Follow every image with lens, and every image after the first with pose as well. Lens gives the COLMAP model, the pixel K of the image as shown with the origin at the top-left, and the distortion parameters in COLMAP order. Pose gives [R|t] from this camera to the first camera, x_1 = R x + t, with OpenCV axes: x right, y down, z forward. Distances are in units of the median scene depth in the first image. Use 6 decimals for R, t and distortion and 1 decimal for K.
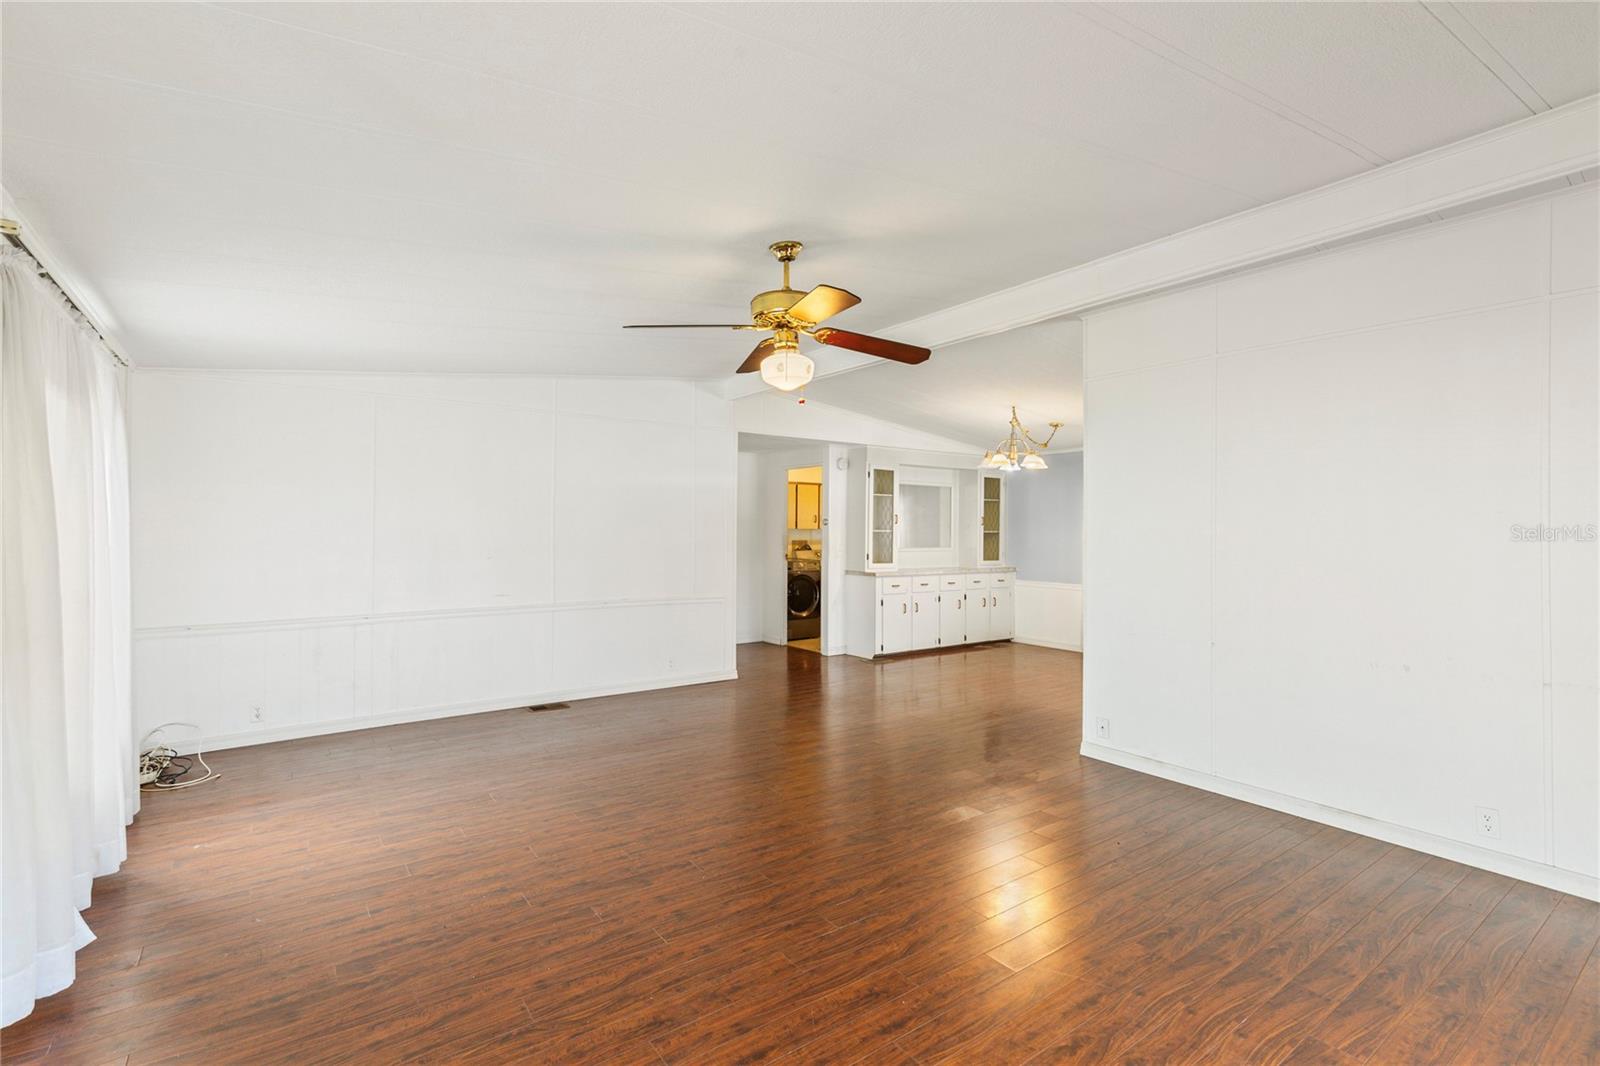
lens RADIAL K [[732.1, 0, 798.8], [0, 732.1, 524.8], [0, 0, 1]] dist [0.018176, -0.003038]
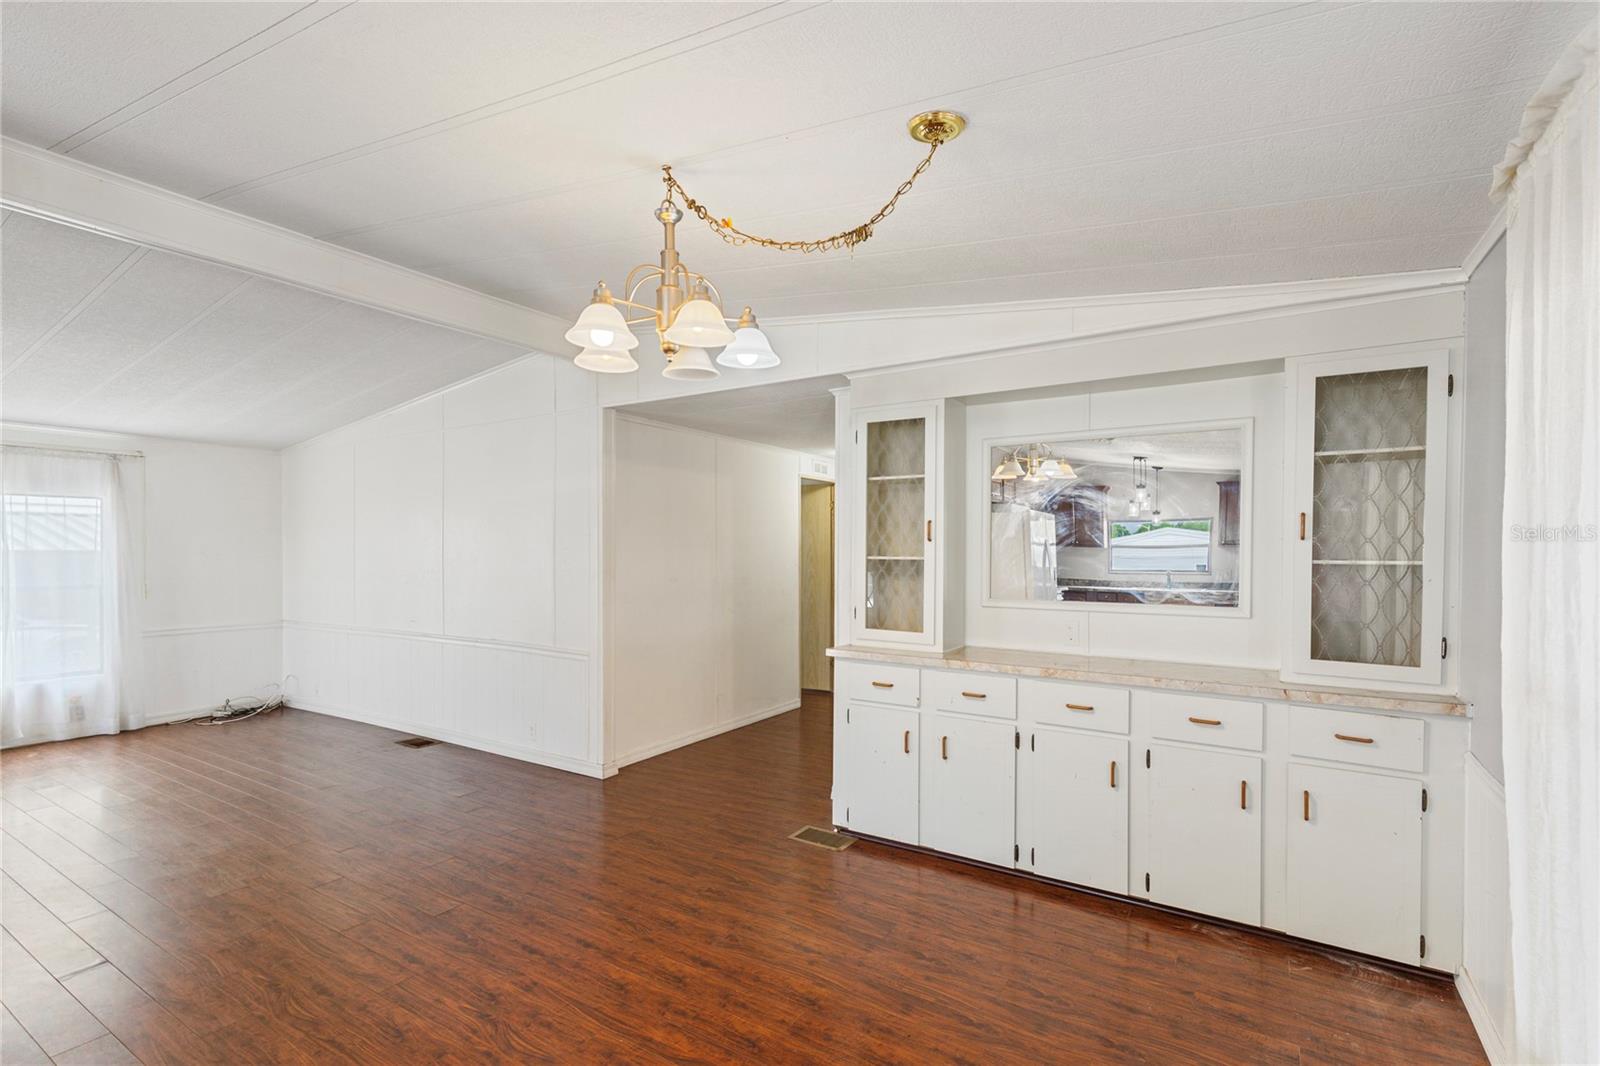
lens RADIAL K [[732.1, 0, 789.2], [0, 732.1, 564.6], [0, 0, 1]] dist [0.018176, -0.003038]
pose [[0.364348, 0.013531, -0.931165, 0.823044], [0.010222, 0.999776, 0.018528, 0.005154], [0.931207, -0.016269, 0.364128, 1.261233]]
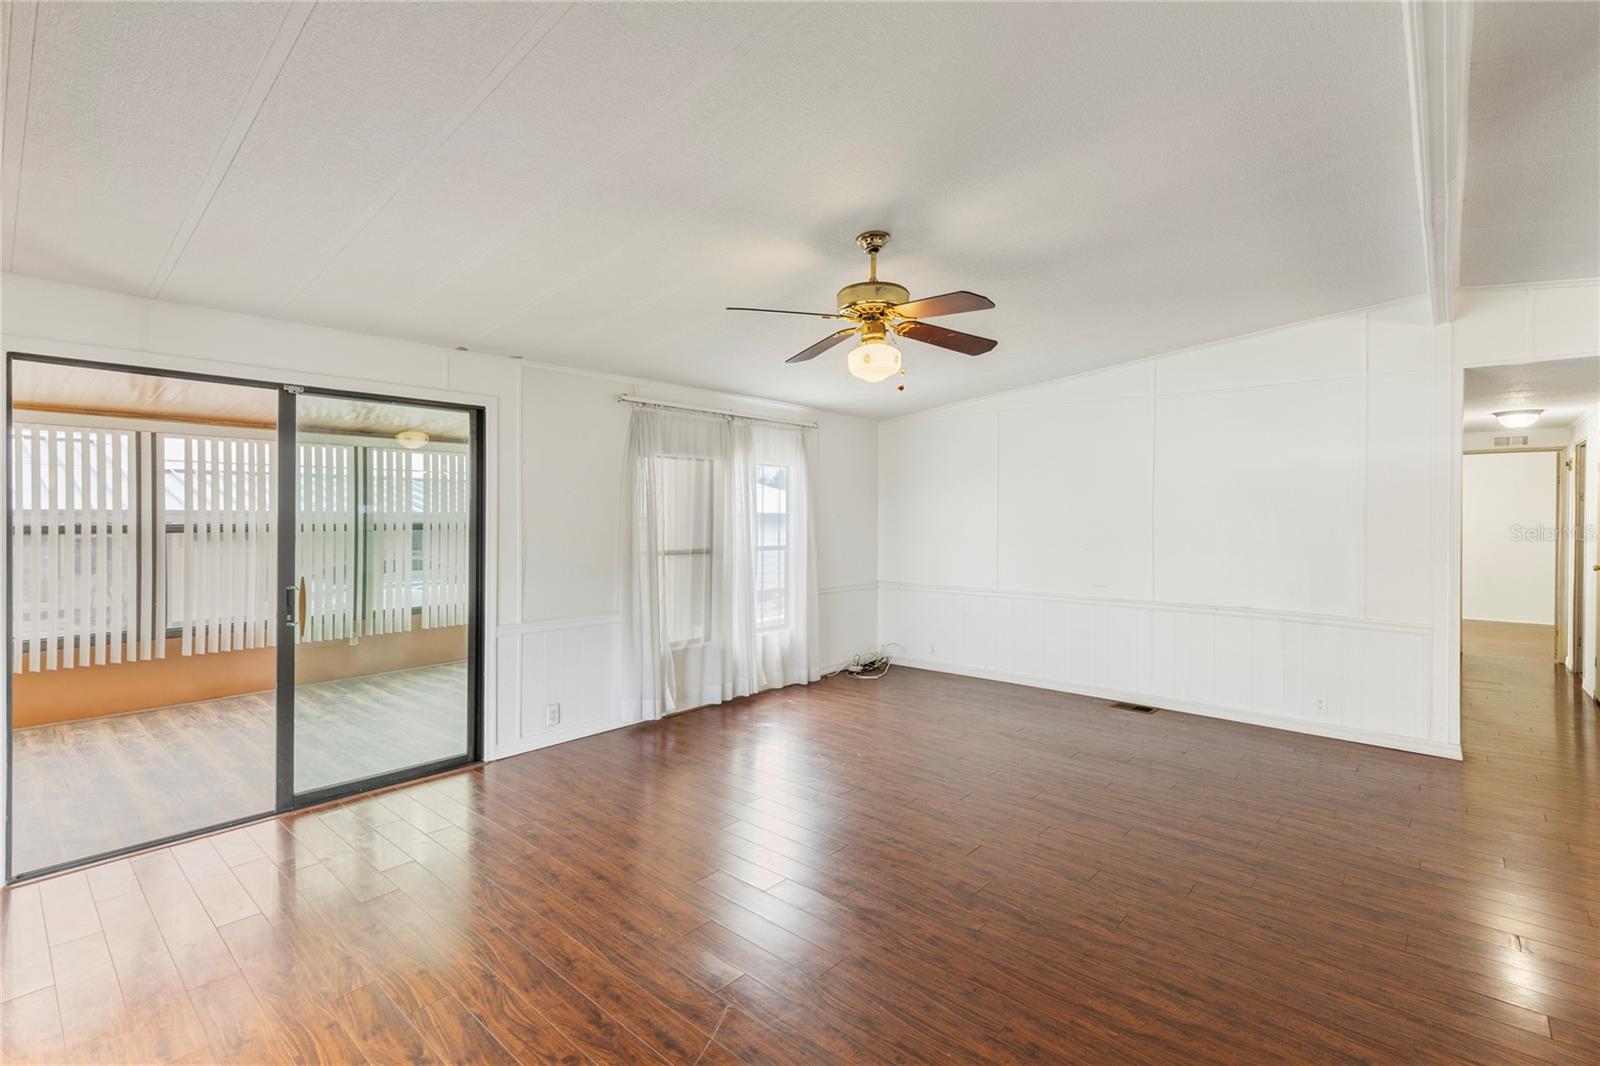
lens RADIAL K [[732.1, 0, 798.1], [0, 732.1, 519.8], [0, 0, 1]] dist [0.018176, -0.003038]
pose [[0.210760, 0.002422, -0.977535, 0.566510], [0.003621, 0.999988, 0.003258, -0.001464], [0.977531, -0.004227, 0.210749, 0.414866]]
